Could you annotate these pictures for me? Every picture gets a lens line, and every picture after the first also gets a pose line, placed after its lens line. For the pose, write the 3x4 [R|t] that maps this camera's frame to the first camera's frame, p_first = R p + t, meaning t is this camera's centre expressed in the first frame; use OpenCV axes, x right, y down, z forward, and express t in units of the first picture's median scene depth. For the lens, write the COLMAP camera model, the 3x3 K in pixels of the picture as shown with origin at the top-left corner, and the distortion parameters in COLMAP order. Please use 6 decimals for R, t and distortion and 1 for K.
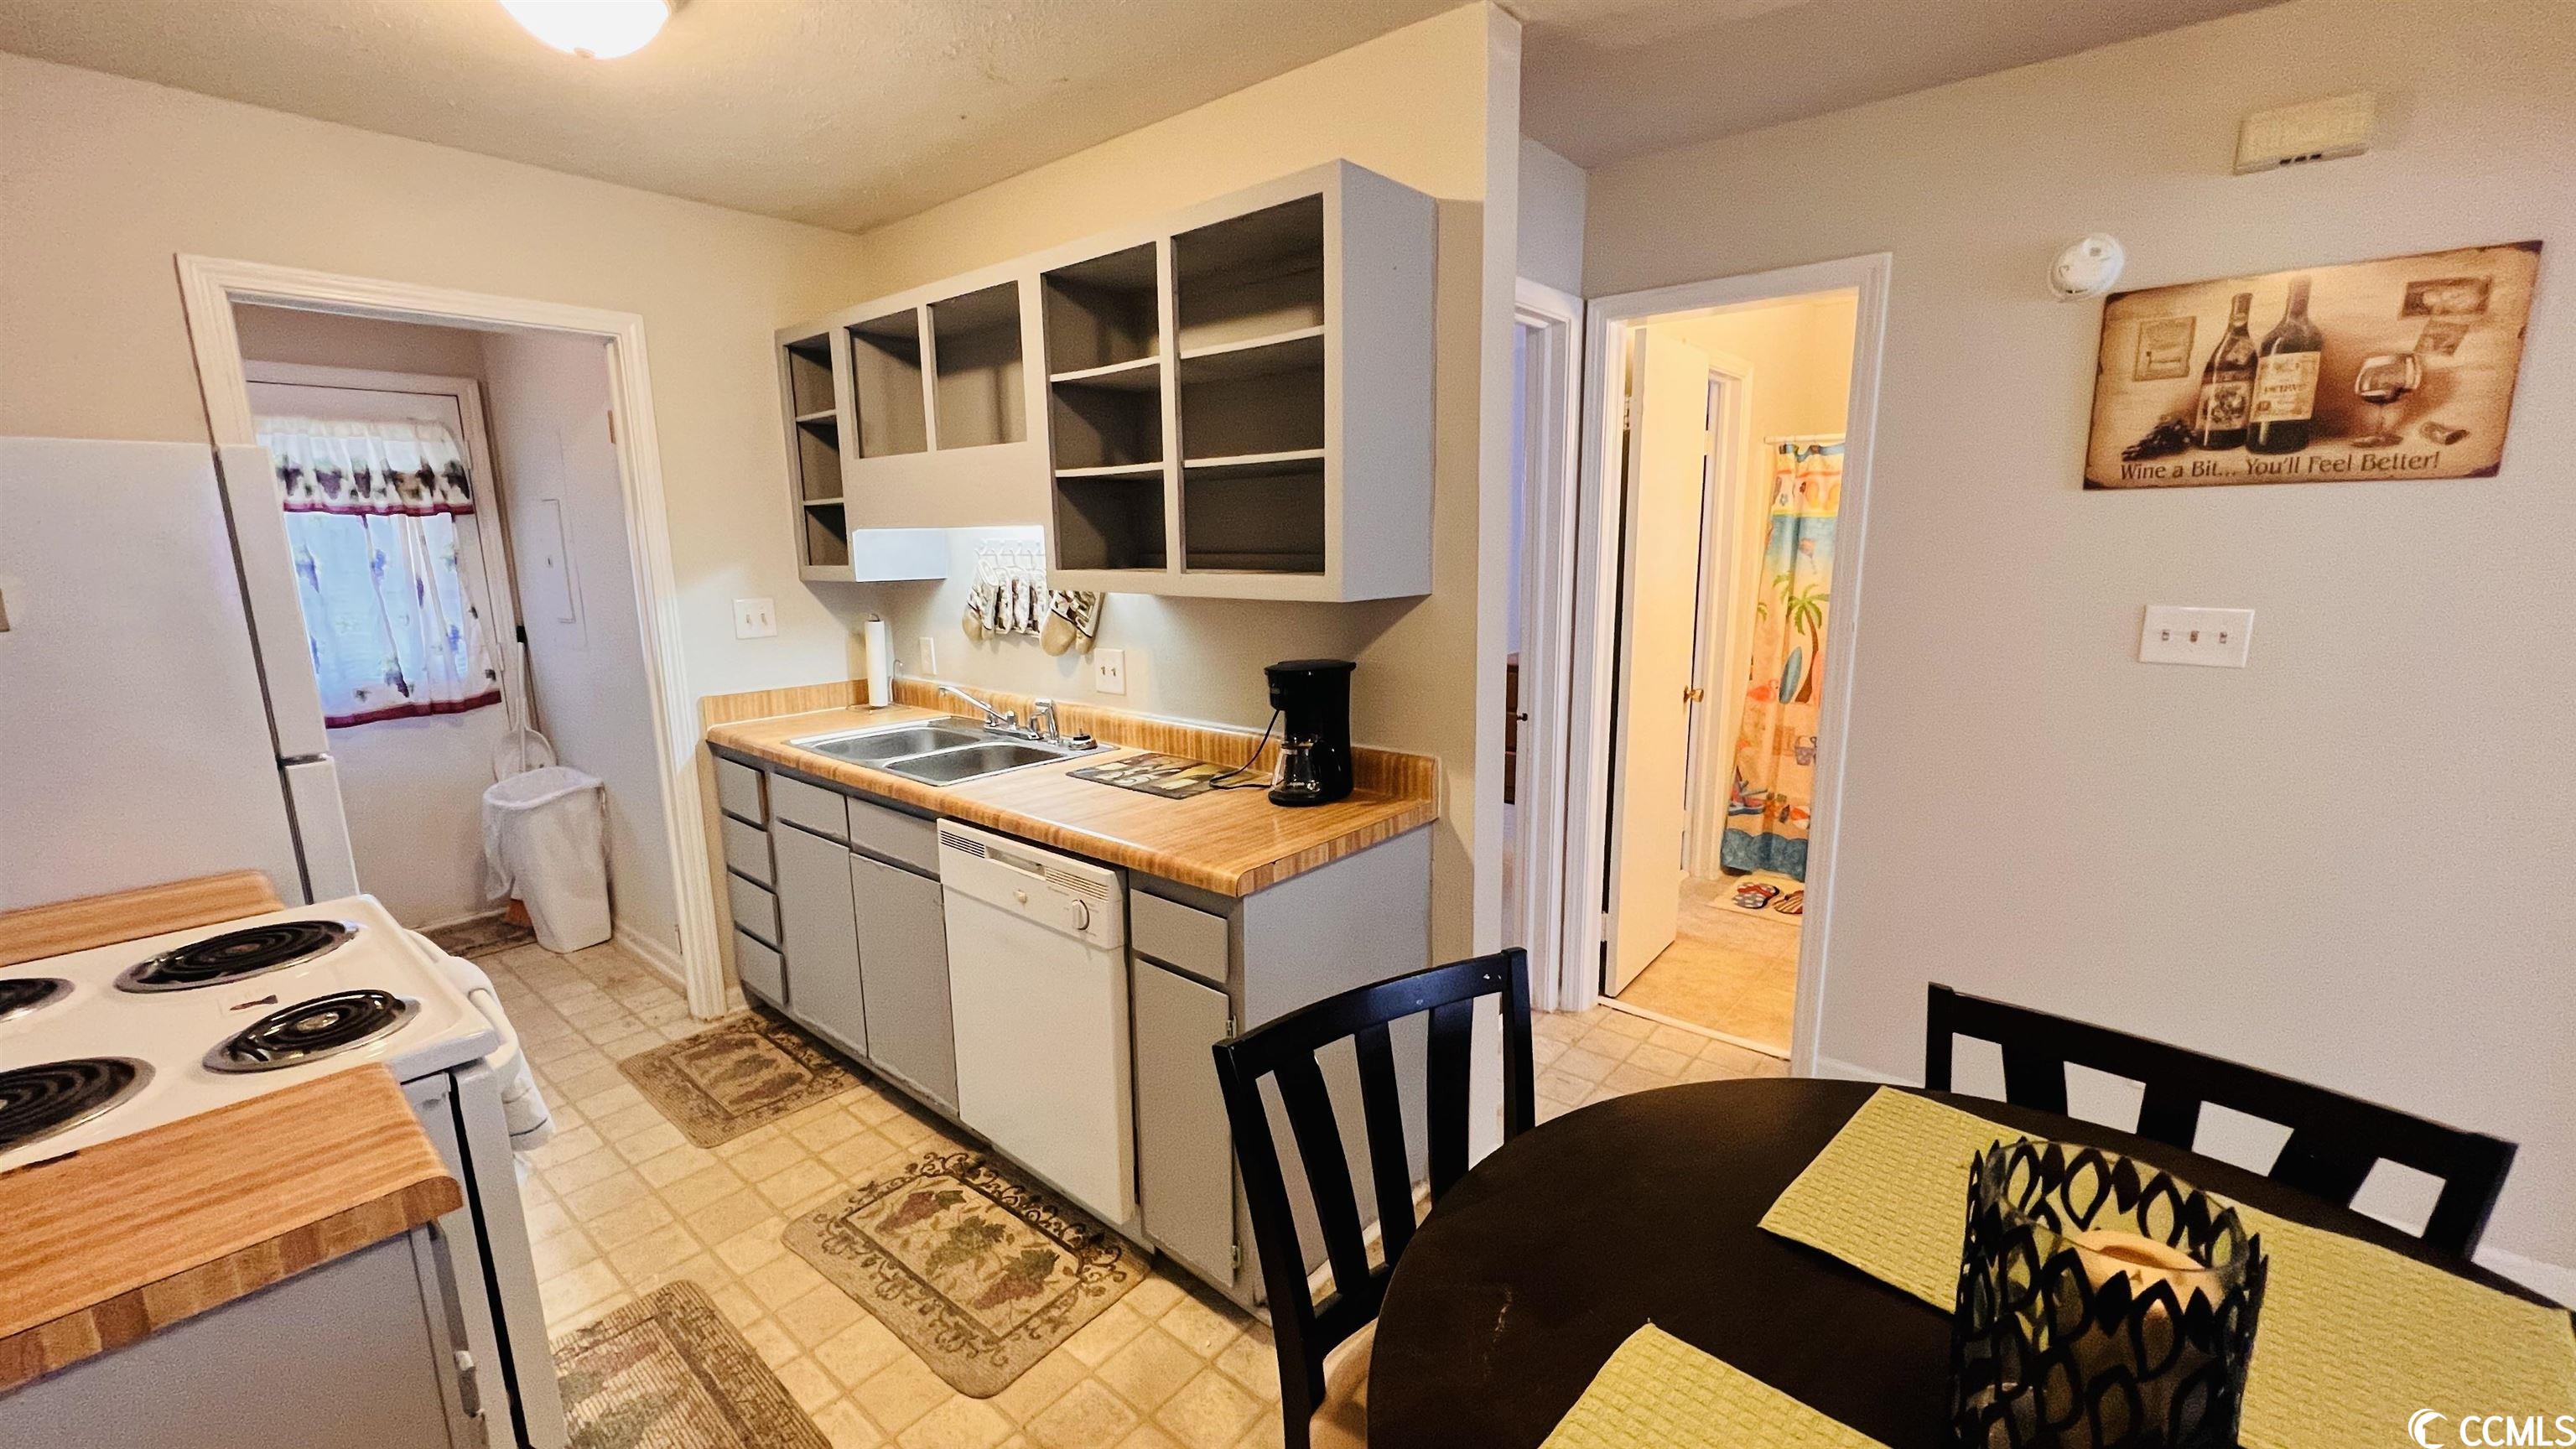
lens RADIAL K [[1028.0, 0, 1291.8], [0, 1028.0, 731.7], [0, 0, 1]] dist [-0.003609, 0.000944]
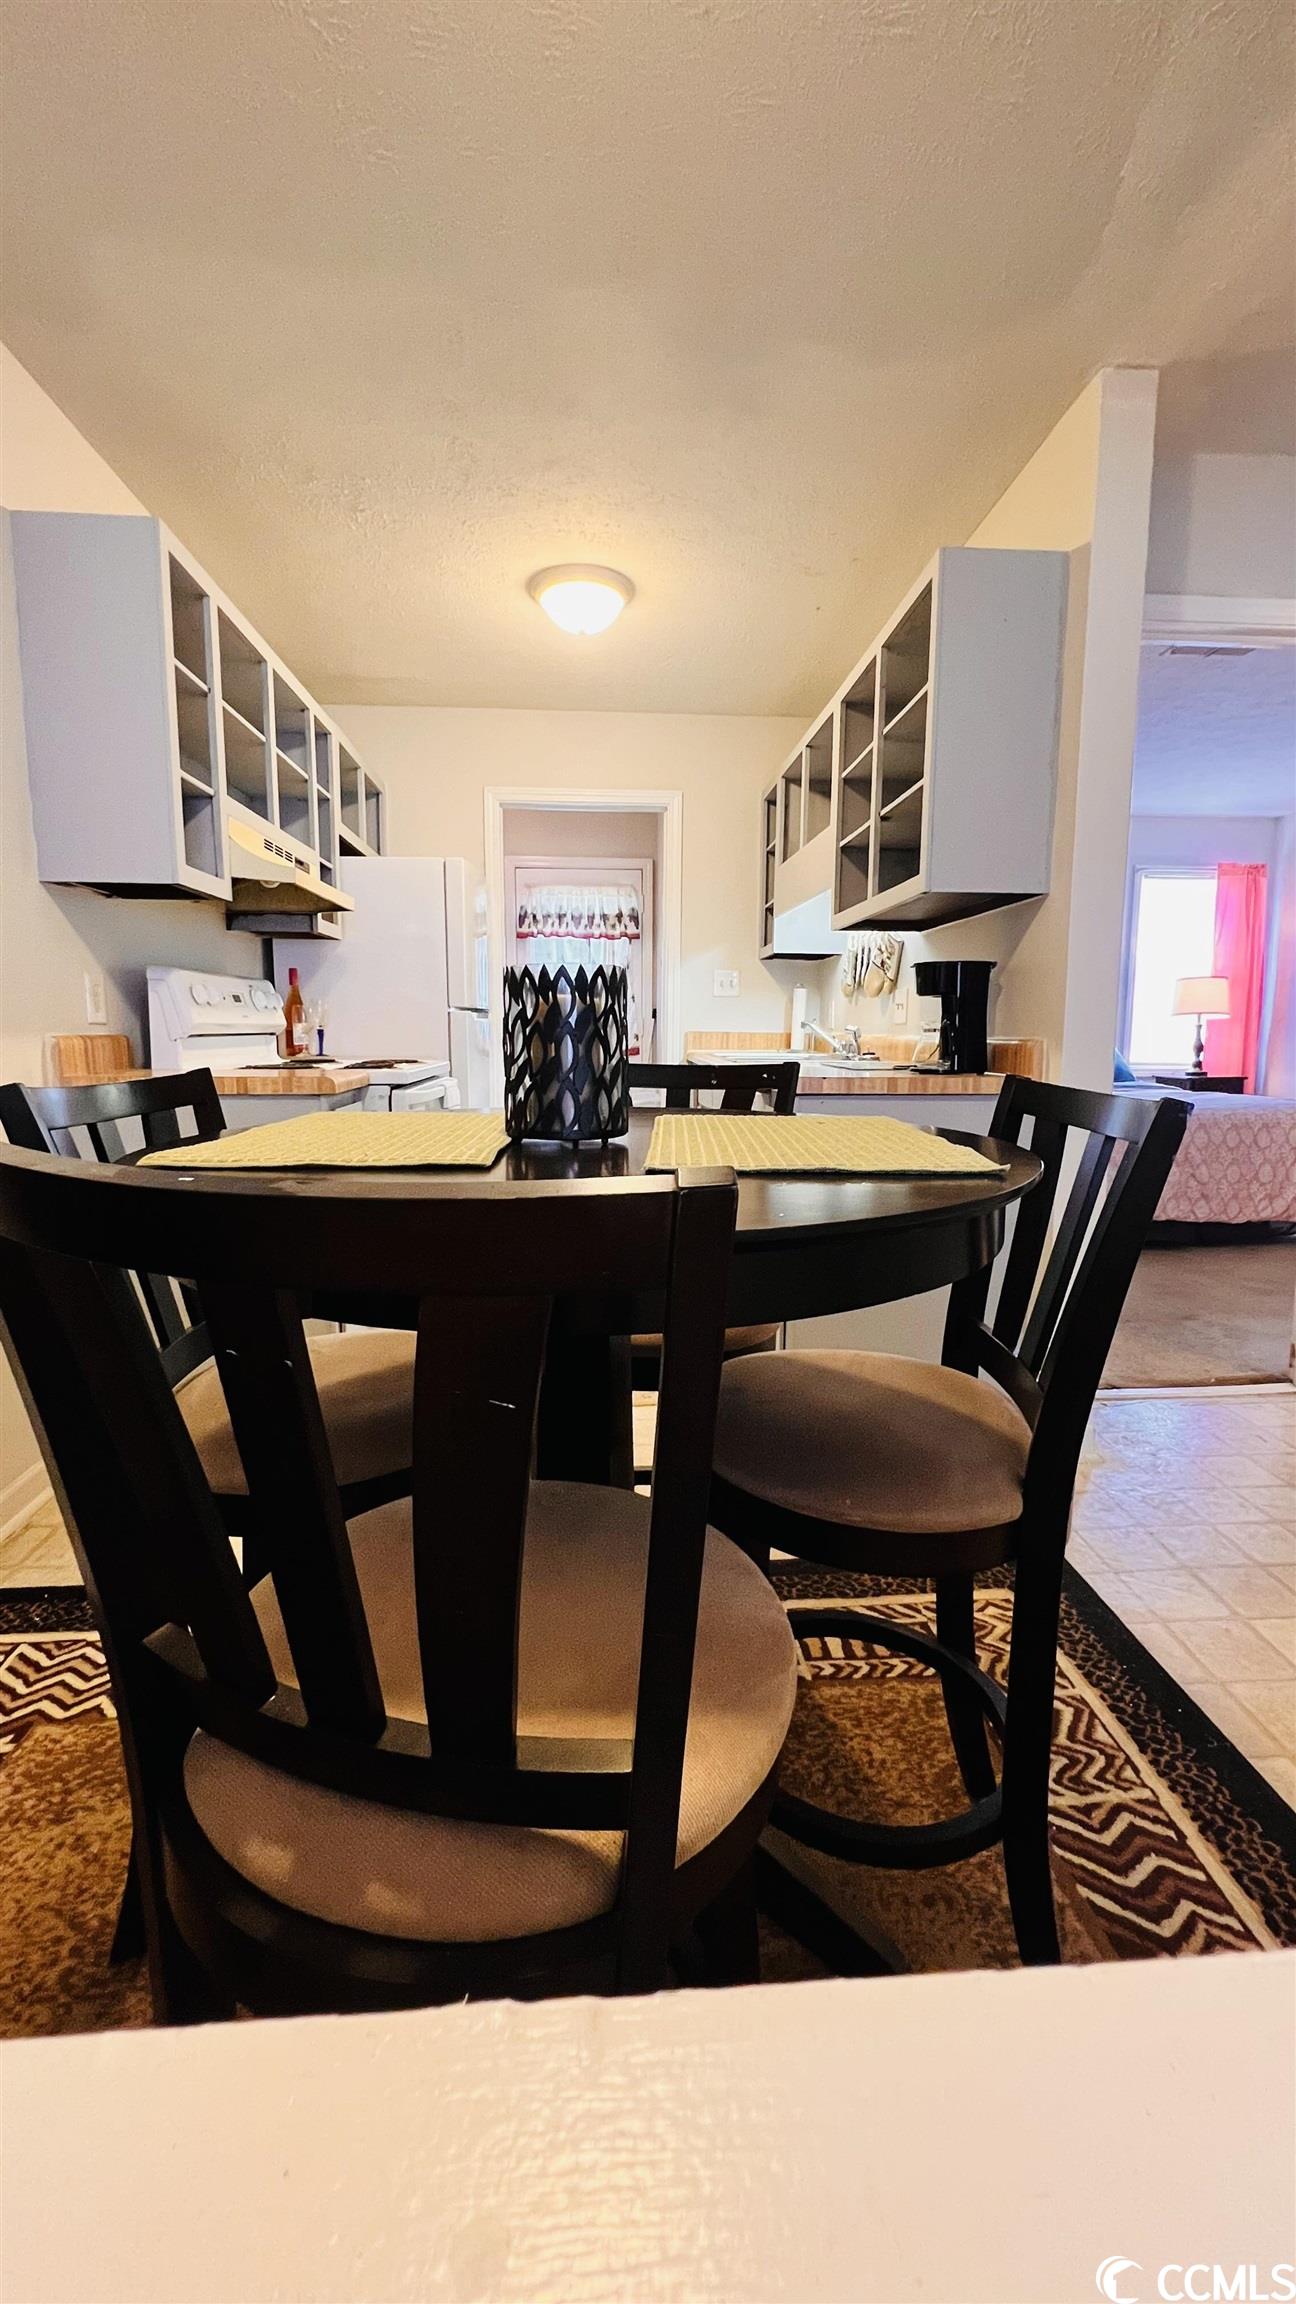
lens RADIAL K [[922.6, 0, 653.1], [0, 922.6, 1149.3], [0, 0, 1]] dist [-0.005189, 0.001811]
pose [[0.694912, 0.109763, -0.710668, 0.449197], [-0.149933, 0.988677, 0.006093, 0.158403], [0.703291, 0.102319, 0.703501, -0.005176]]
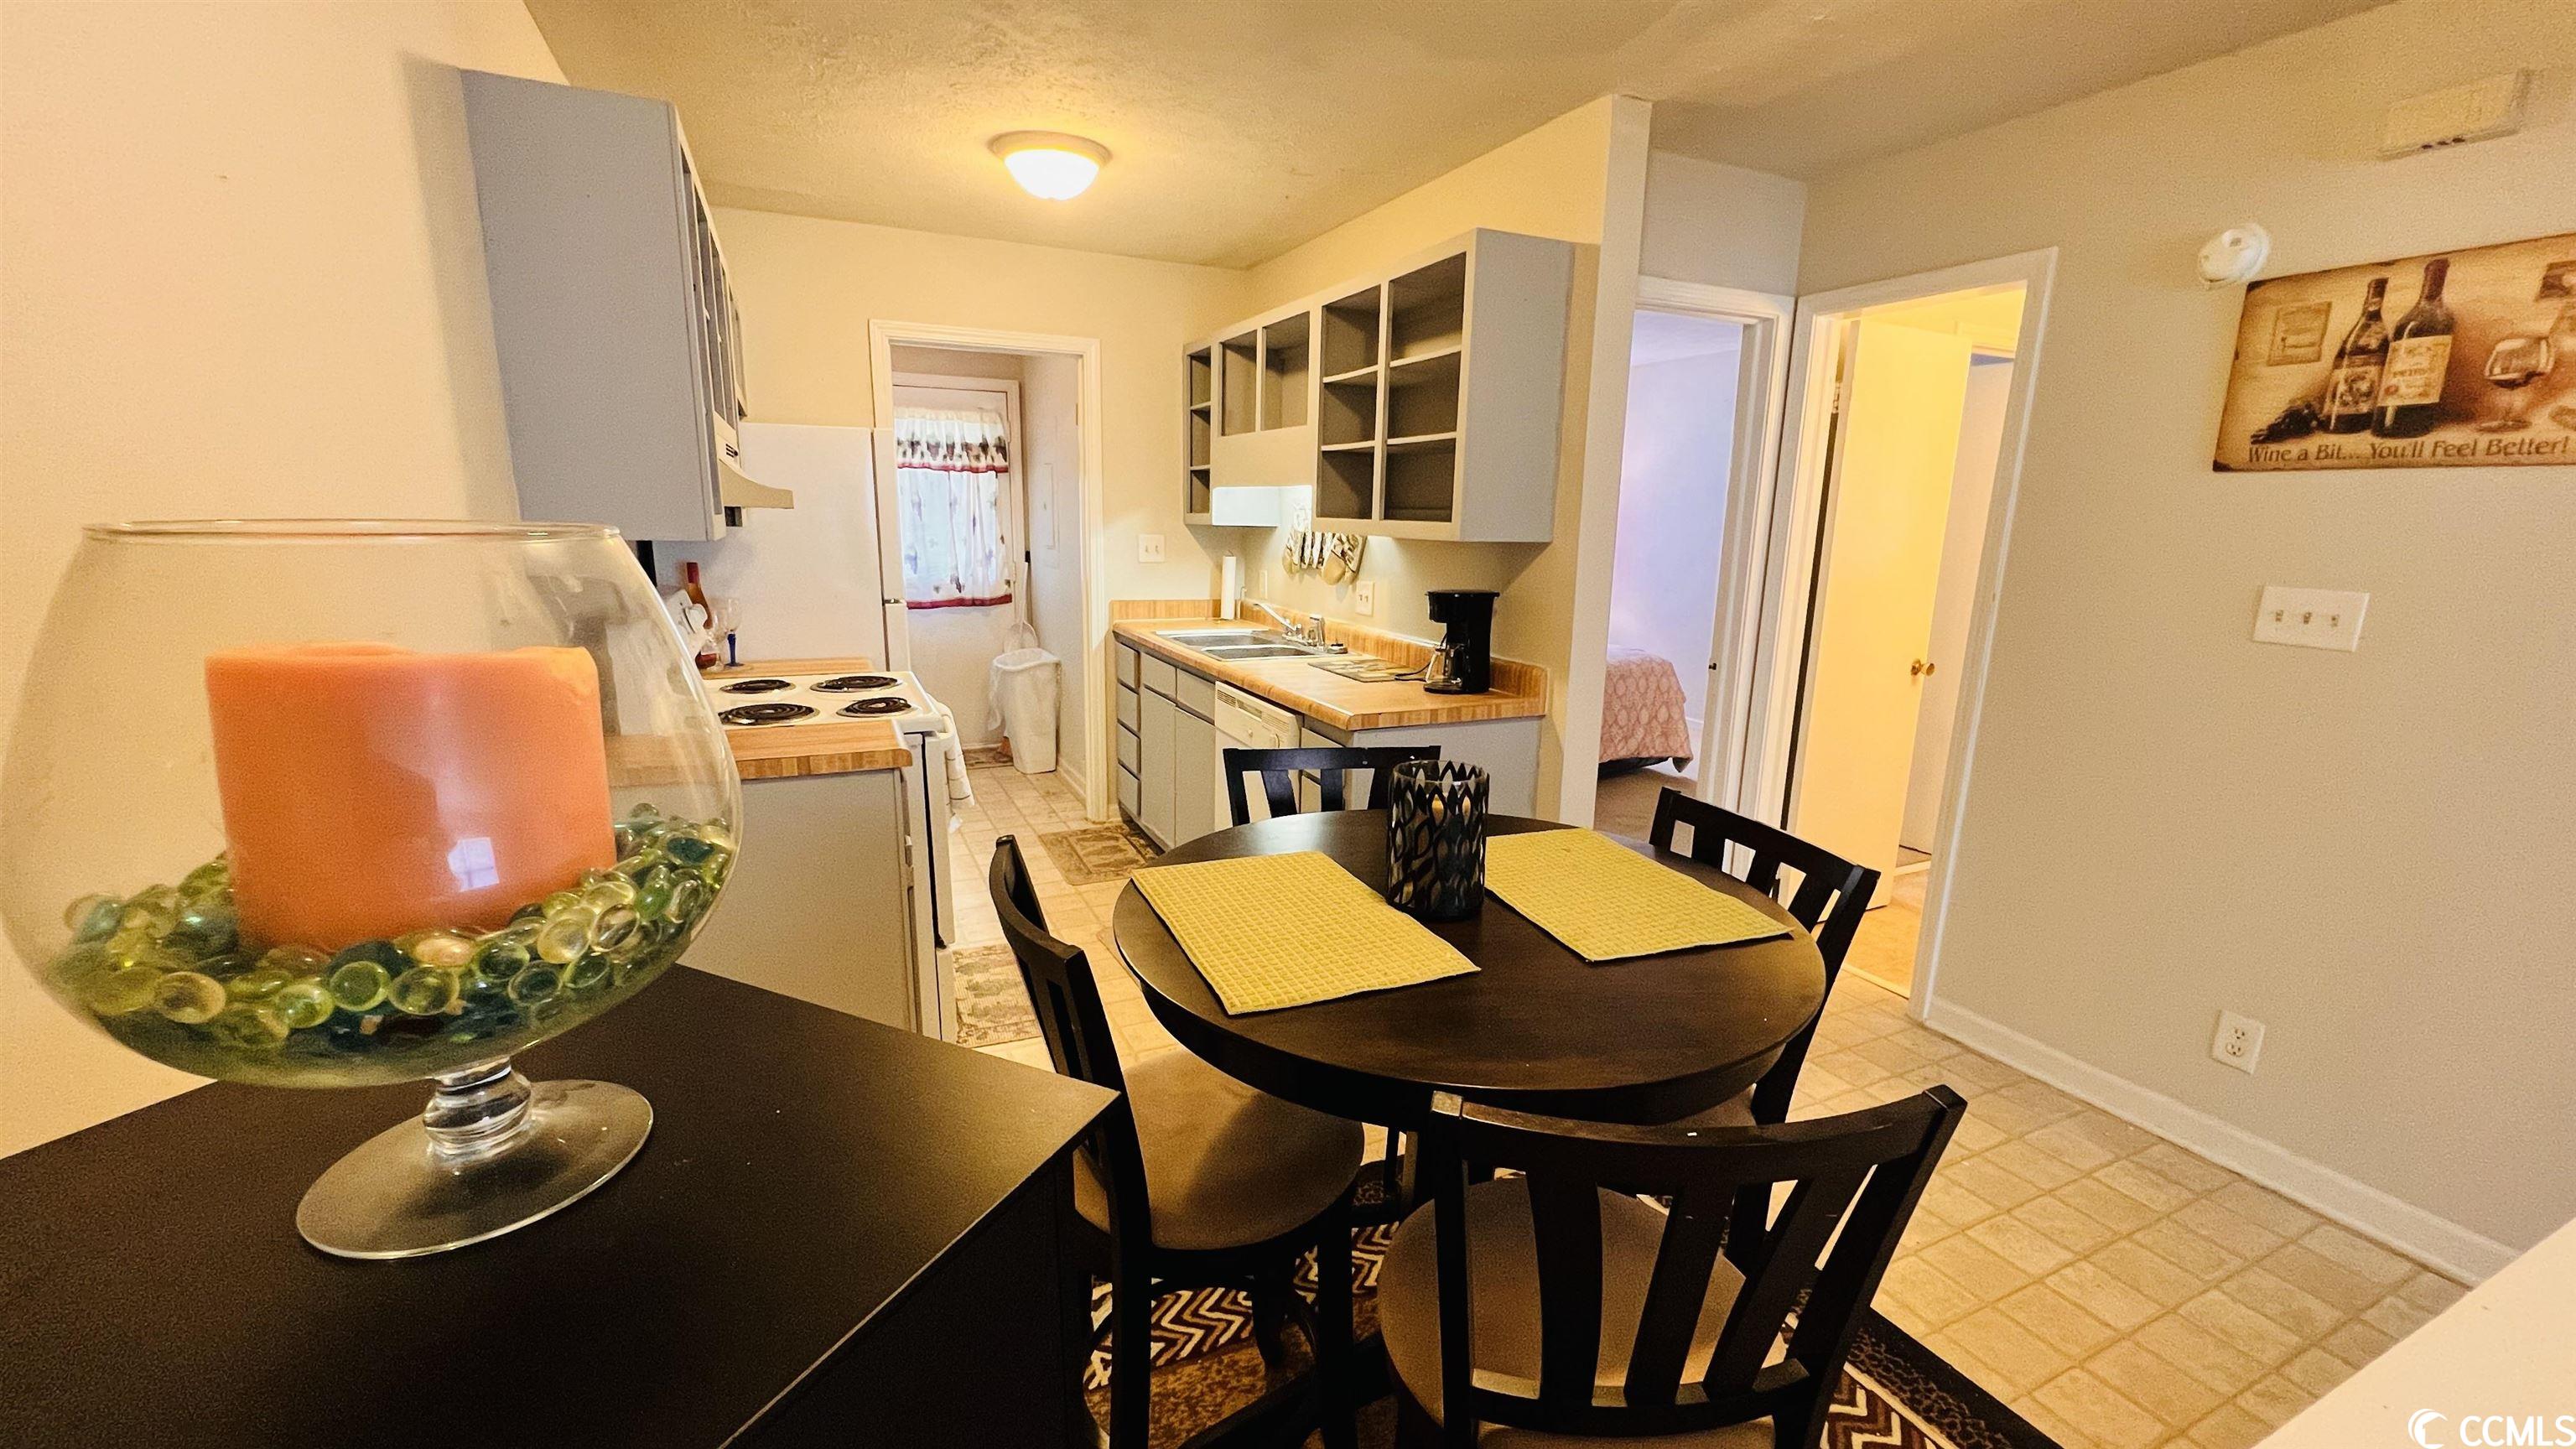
lens RADIAL K [[1028.0, 0, 1293.8], [0, 1028.0, 731.8], [0, 0, 1]] dist [-0.003609, 0.000944]
pose [[0.908008, 0.119160, -0.401649, 0.297870], [-0.110495, 0.992868, 0.044764, 0.064600], [0.404119, 0.003734, 0.914699, -0.256207]]
